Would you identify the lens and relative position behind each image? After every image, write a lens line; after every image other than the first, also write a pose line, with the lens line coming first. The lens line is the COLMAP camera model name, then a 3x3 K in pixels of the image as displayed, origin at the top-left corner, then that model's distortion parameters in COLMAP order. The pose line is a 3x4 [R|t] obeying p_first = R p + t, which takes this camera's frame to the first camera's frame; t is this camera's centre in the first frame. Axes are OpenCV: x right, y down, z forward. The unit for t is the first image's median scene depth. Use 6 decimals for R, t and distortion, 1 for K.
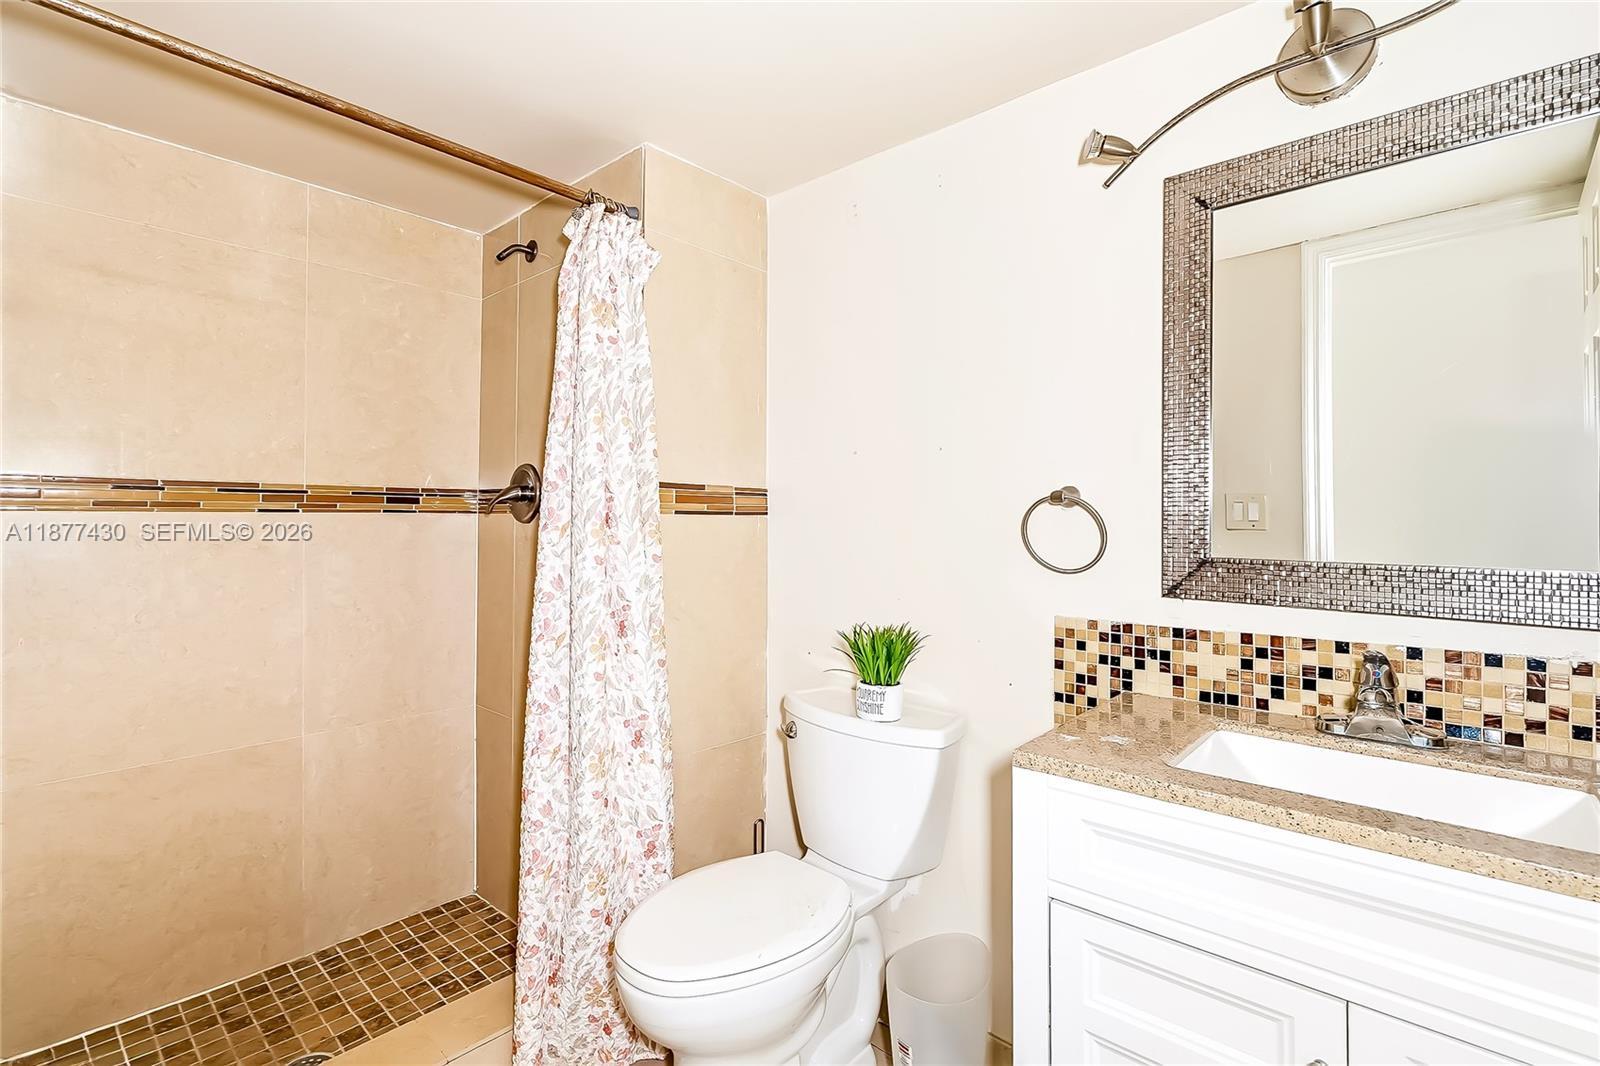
lens RADIAL K [[759.0, 0, 759.9], [0, 759.0, 524.6], [0, 0, 1]] dist [-0.001194, 0.000565]
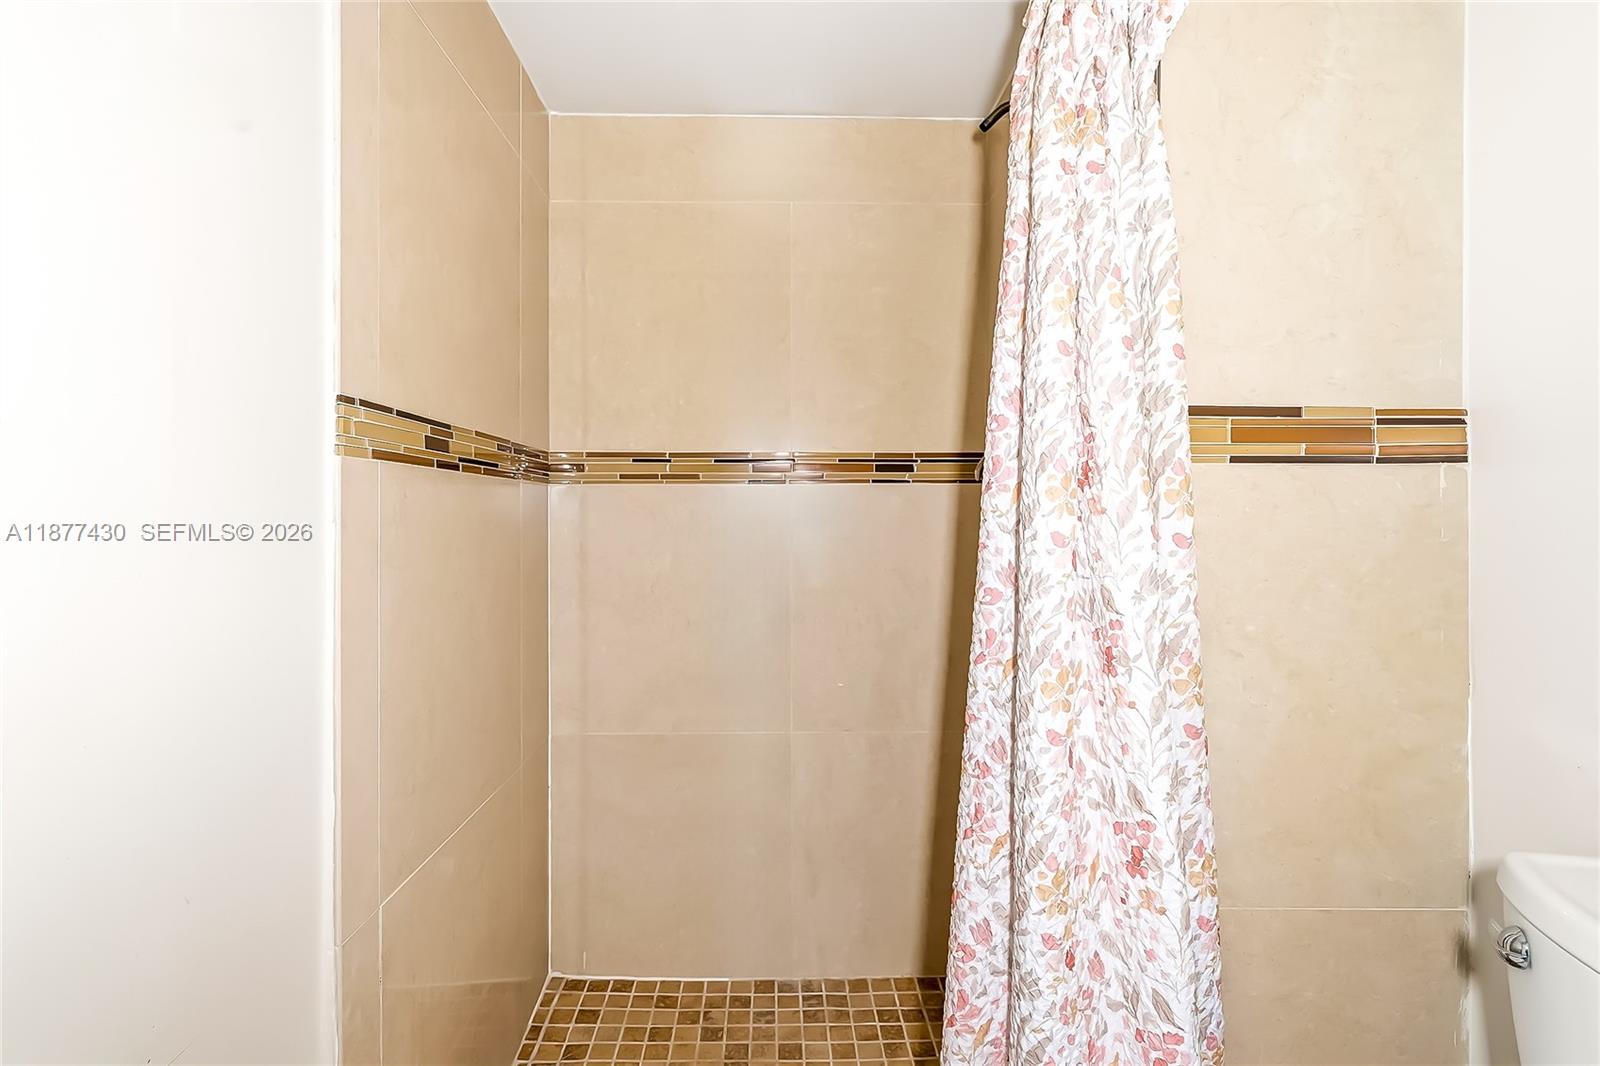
lens RADIAL K [[767.3, 0, 821.8], [0, 767.3, 513.9], [0, 0, 1]] dist [0.003150, 0.000382]
pose [[0.718828, -0.003036, -0.695182, 0.066585], [-0.005236, 0.999938, -0.009781, 0.032817], [0.695169, 0.010671, 0.718768, 0.427481]]
